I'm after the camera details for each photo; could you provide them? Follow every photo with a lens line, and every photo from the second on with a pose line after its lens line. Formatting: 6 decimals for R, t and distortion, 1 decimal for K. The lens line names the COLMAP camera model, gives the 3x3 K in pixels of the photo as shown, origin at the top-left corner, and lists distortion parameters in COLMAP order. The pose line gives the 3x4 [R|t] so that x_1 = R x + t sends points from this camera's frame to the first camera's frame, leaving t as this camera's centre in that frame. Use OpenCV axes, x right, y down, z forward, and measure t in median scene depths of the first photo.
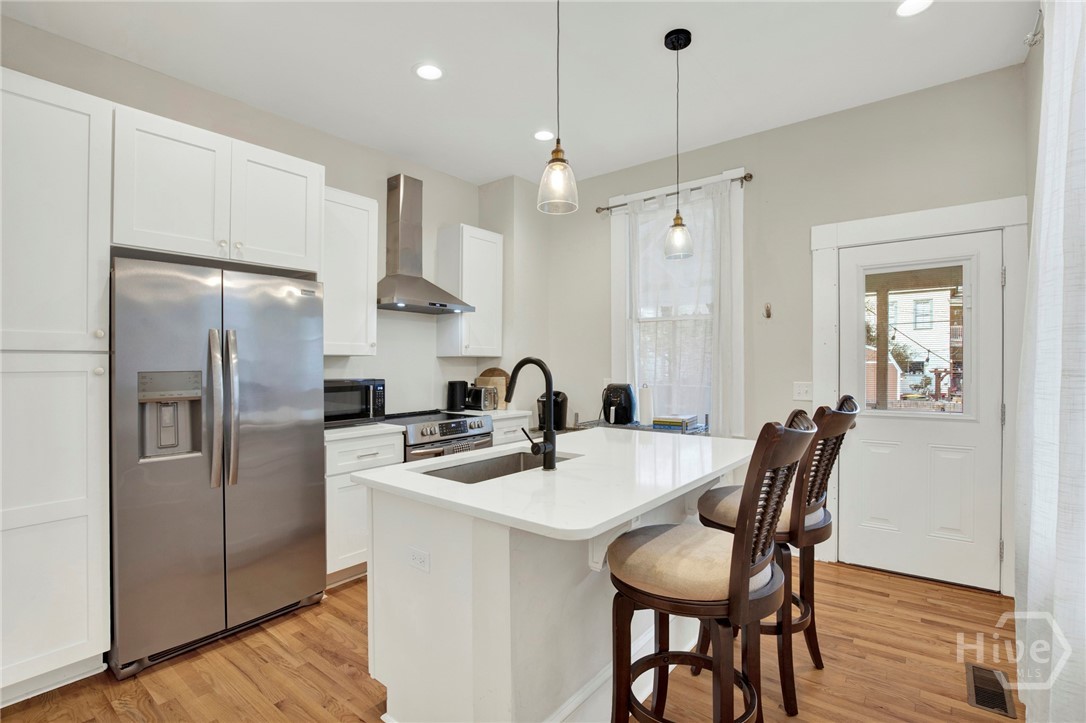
lens RADIAL K [[512.9, 0, 553.7], [0, 512.9, 362.9], [0, 0, 1]] dist [-0.030806, 0.002755]
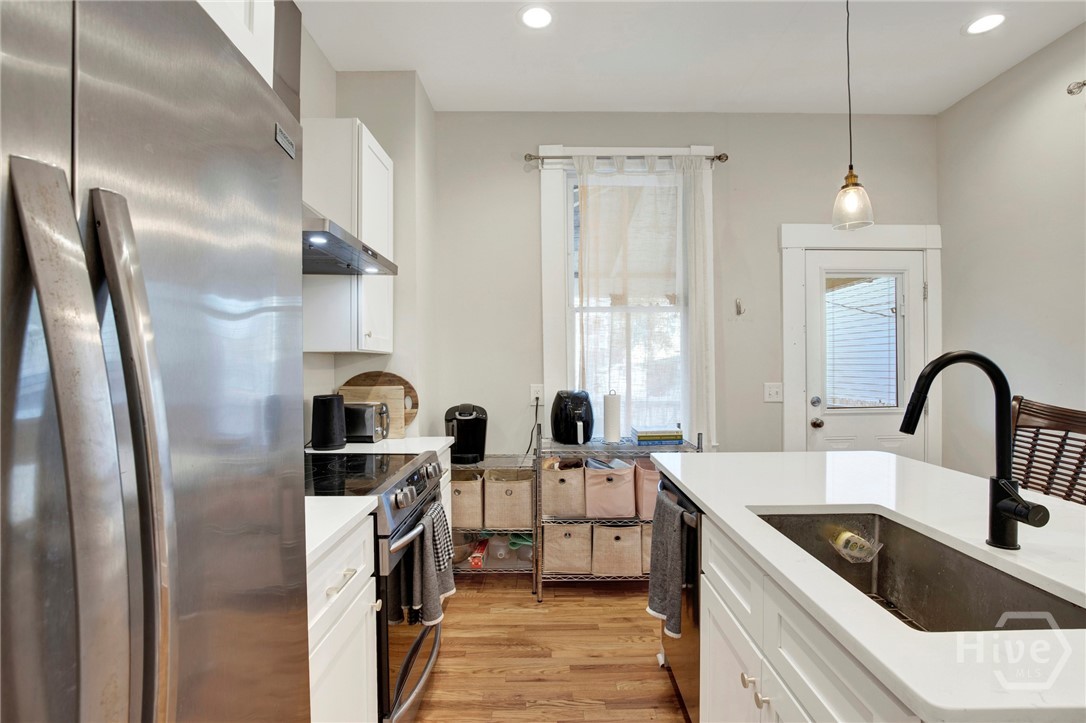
lens RADIAL K [[512.9, 0, 541.8], [0, 512.9, 361.5], [0, 0, 1]] dist [-0.030806, 0.002755]
pose [[0.785761, 0.004750, 0.618512, -0.413919], [-0.000761, 0.999977, -0.006713, 0.002306], [-0.618529, 0.004804, 0.785747, 0.479197]]
